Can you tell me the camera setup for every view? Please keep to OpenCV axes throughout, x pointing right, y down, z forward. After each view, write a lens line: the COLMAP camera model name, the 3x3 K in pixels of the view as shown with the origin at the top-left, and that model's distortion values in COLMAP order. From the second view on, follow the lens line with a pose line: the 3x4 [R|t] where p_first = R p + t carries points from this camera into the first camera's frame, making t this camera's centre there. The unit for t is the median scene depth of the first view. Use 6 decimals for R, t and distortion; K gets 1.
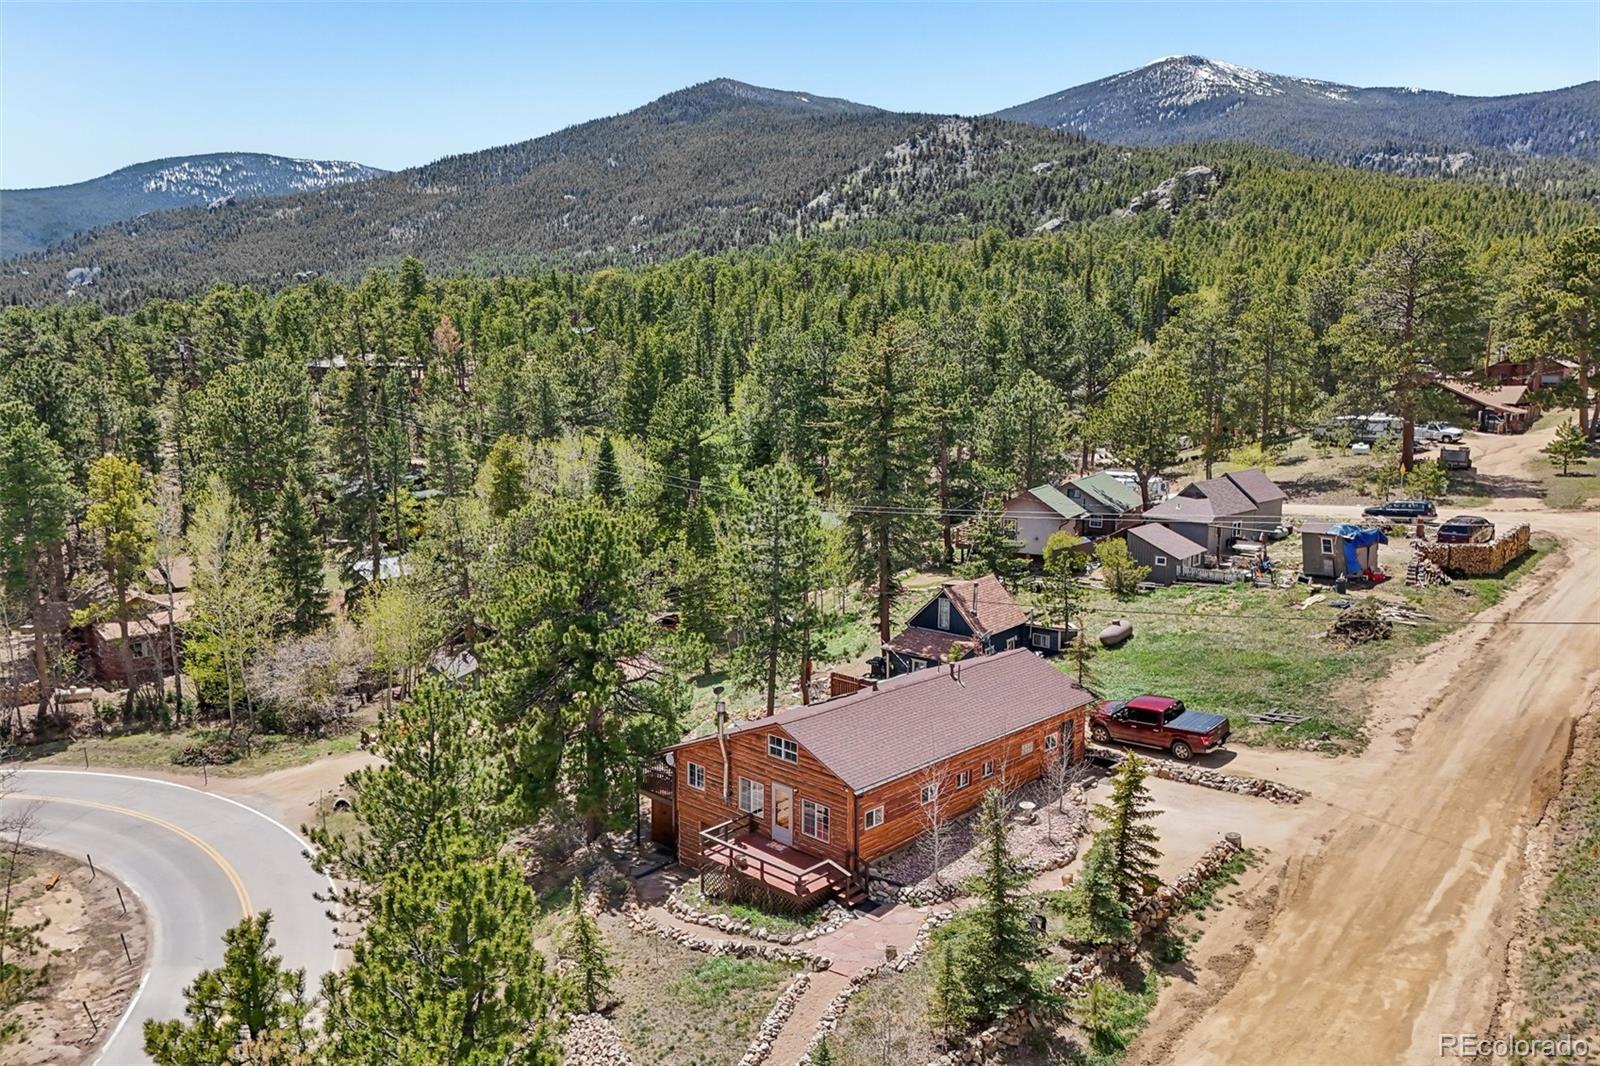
lens RADIAL K [[1125.5, 0, 800.0], [0, 1125.5, 533.0], [0, 0, 1]] dist [0.055687, -0.049535]
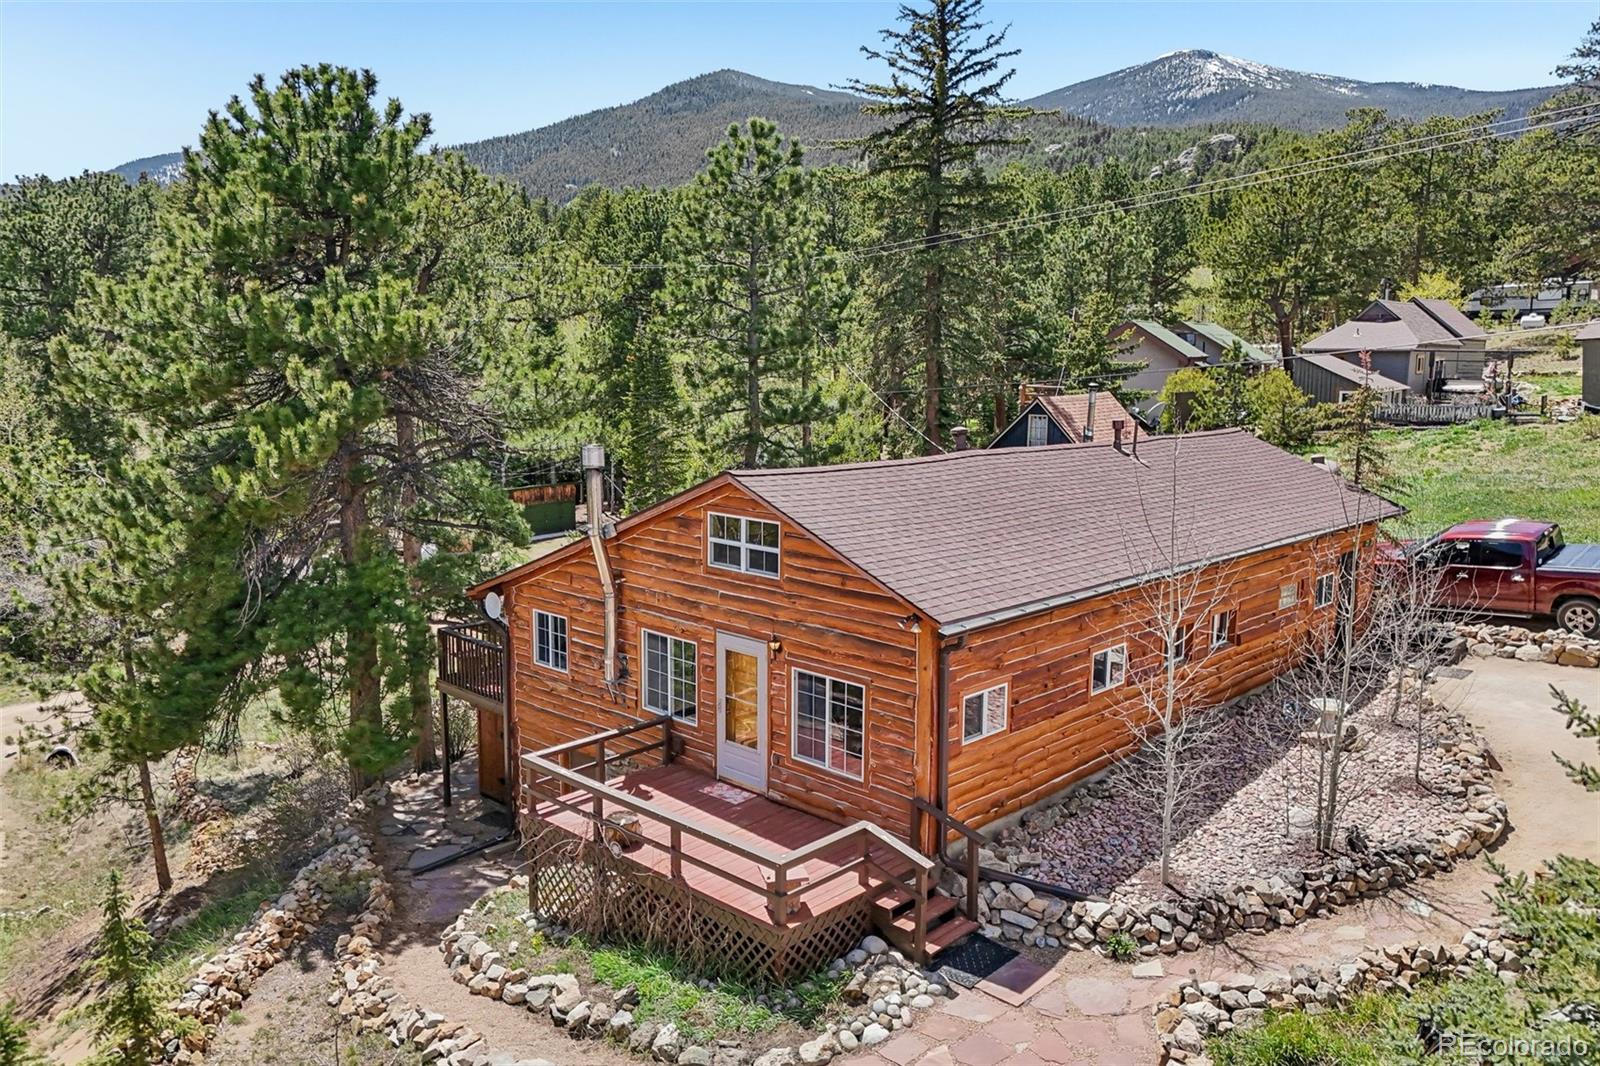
lens RADIAL K [[1125.5, 0, 800.0], [0, 1125.5, 533.0], [0, 0, 1]] dist [0.055687, -0.049535]
pose [[0.999990, 0.002320, -0.003723, 0.006064], [-0.002319, 0.999997, 0.000313, 0.189519], [0.003724, -0.000304, 0.999993, 0.617141]]
